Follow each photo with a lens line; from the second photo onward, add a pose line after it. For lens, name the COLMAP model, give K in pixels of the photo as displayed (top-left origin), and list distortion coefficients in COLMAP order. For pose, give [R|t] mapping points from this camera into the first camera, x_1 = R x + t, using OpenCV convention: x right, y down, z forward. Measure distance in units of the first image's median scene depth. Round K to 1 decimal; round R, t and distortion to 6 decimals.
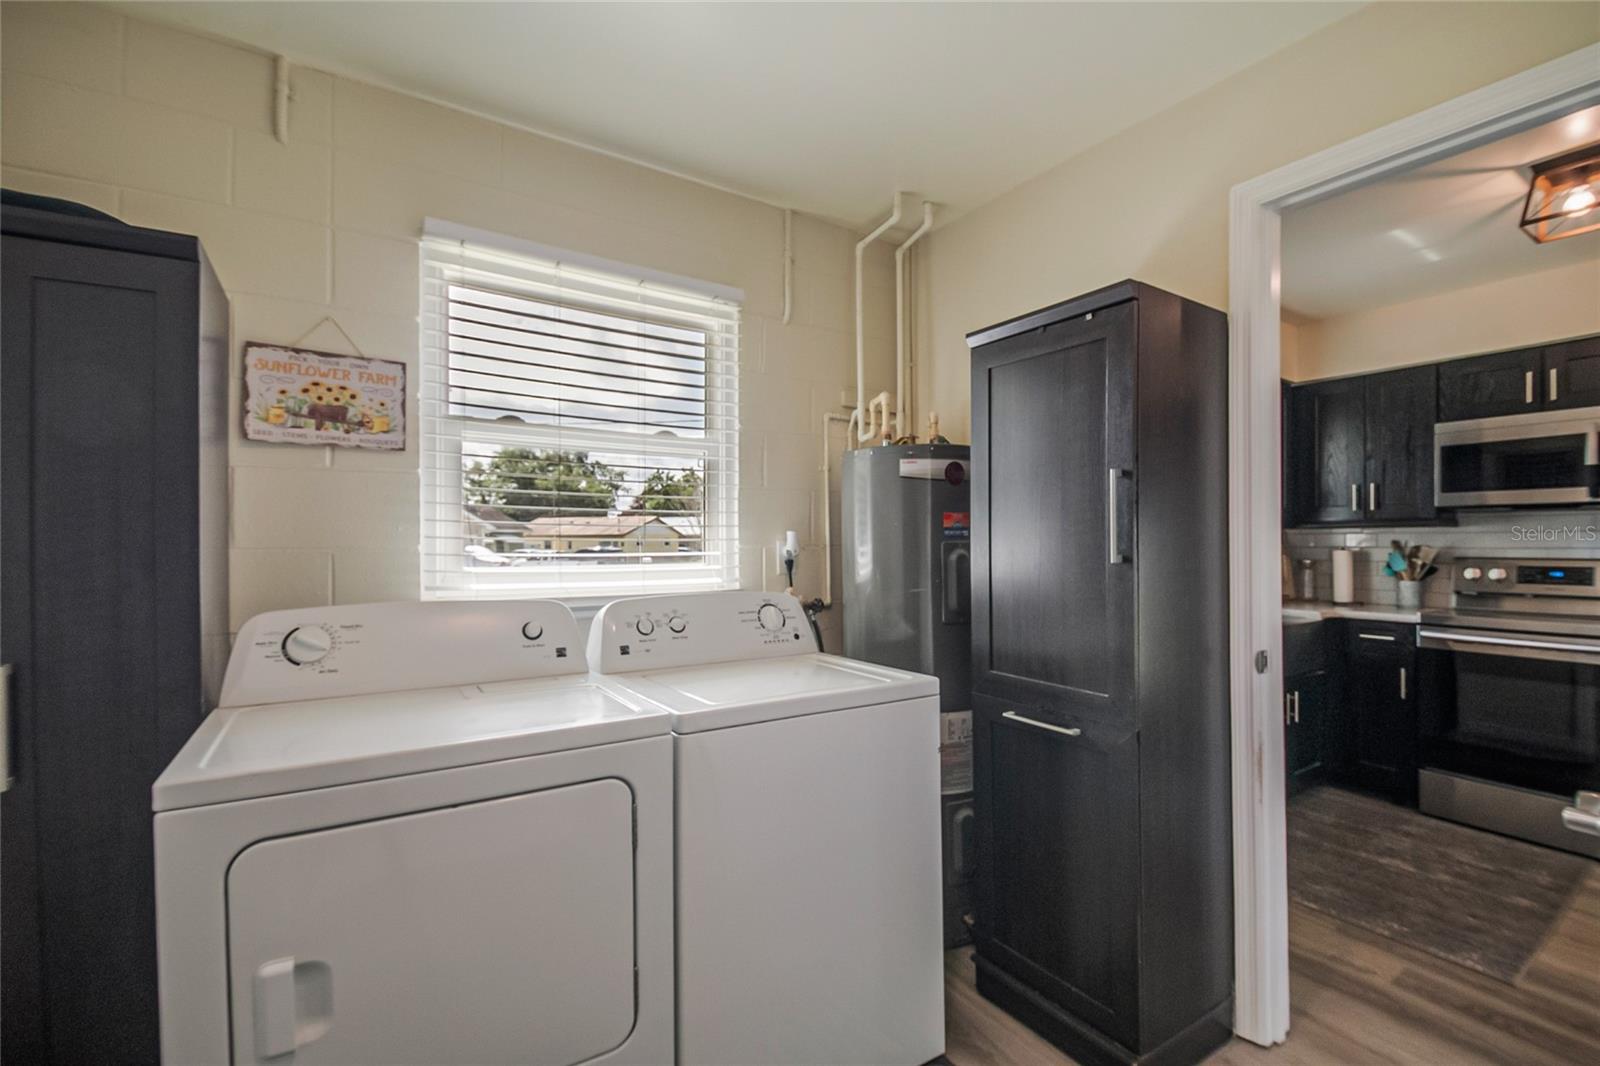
lens RADIAL K [[727.4, 0, 829.6], [0, 727.4, 530.7], [0, 0, 1]] dist [-0.013577, 0.001216]
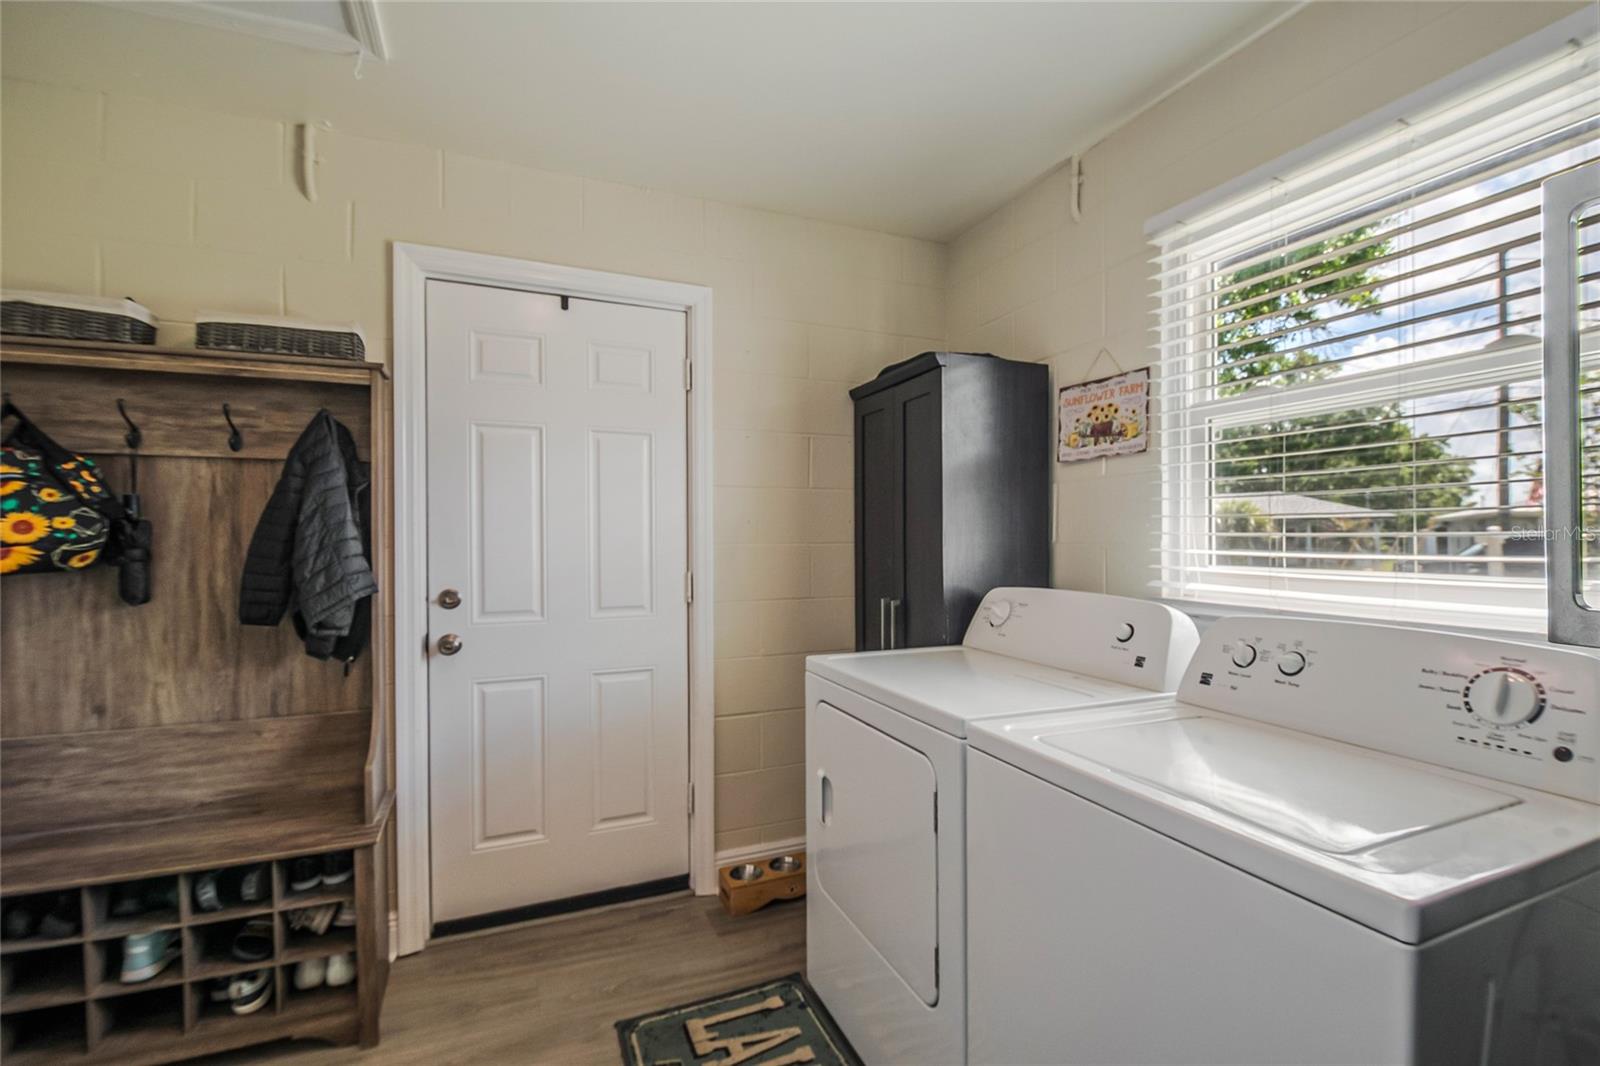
lens RADIAL K [[703.7, 0, 811.1], [0, 703.7, 535.2], [0, 0, 1]] dist [0.006587, -0.014020]
pose [[-0.205017, 0.000451, -0.978758, 0.547391], [0.018582, 0.999821, -0.003432, 0.007236], [0.978582, -0.018890, -0.204989, 0.765321]]
